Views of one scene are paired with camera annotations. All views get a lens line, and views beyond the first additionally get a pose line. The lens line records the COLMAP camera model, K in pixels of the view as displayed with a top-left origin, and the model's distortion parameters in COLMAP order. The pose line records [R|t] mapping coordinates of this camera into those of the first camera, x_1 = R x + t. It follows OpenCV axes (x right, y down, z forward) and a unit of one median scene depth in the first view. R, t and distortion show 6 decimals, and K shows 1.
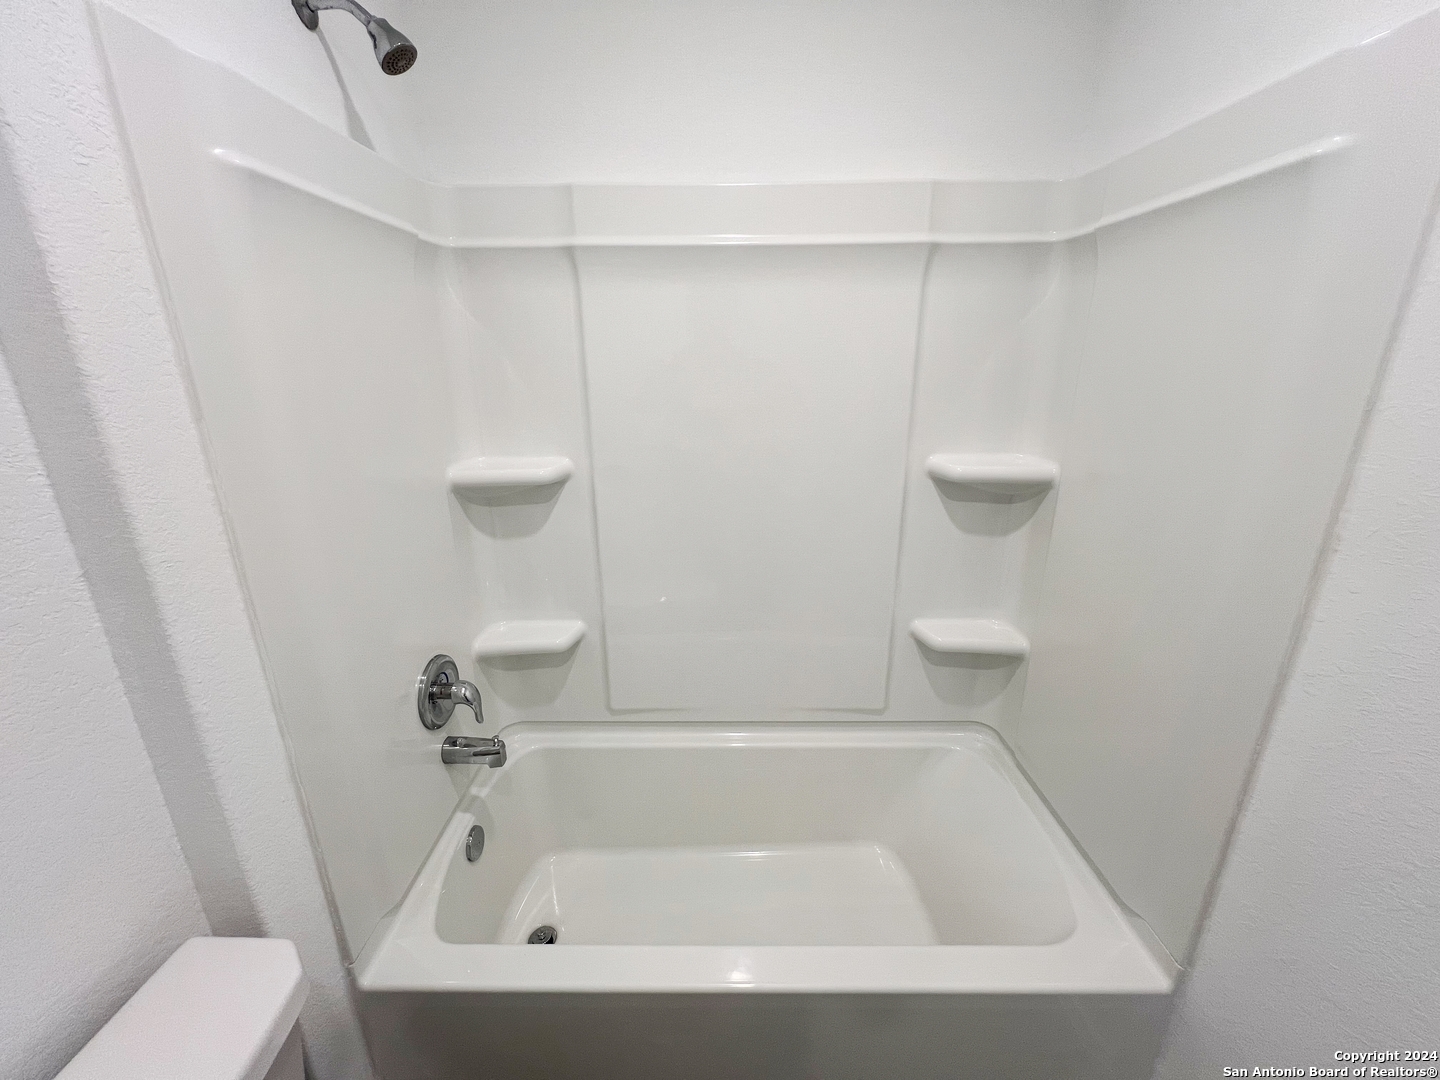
lens RADIAL K [[575.9, 0, 723.3], [0, 575.9, 537.7], [0, 0, 1]] dist [-0.000745, 0.000578]
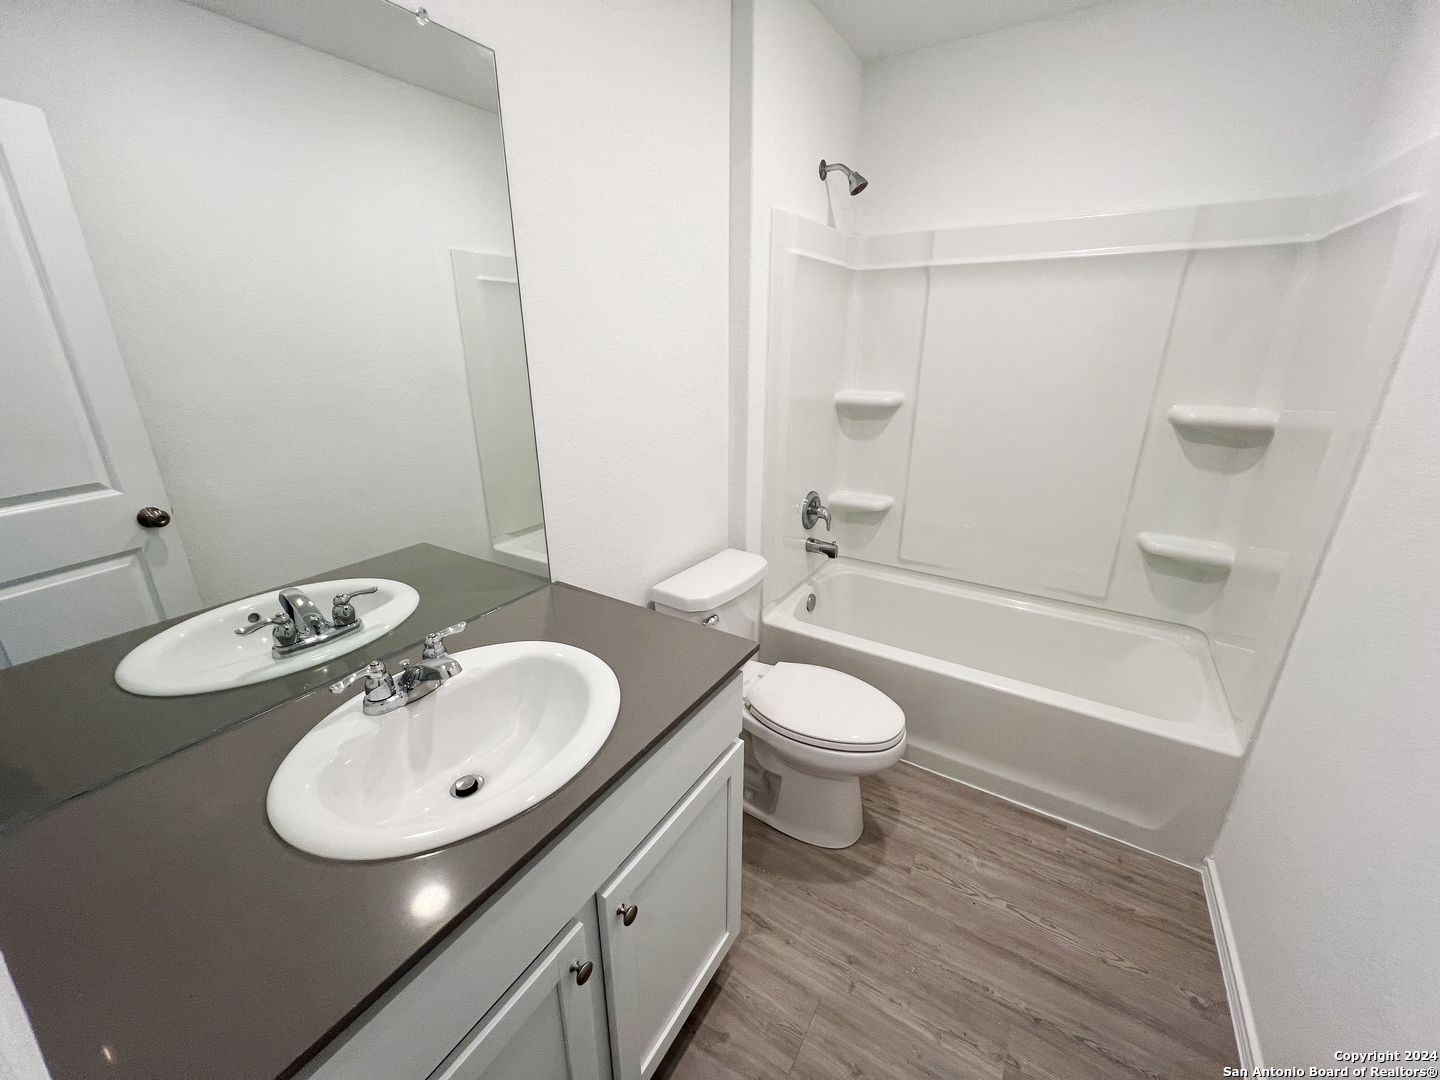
lens RADIAL K [[575.9, 0, 720.0], [0, 575.9, 536.6], [0, 0, 1]] dist [-0.000745, 0.000578]
pose [[0.844465, 0.179304, -0.504706, 0.216505], [-0.164478, 0.983584, 0.074231, 0.254011], [0.509731, 0.020327, 0.860094, -0.755643]]
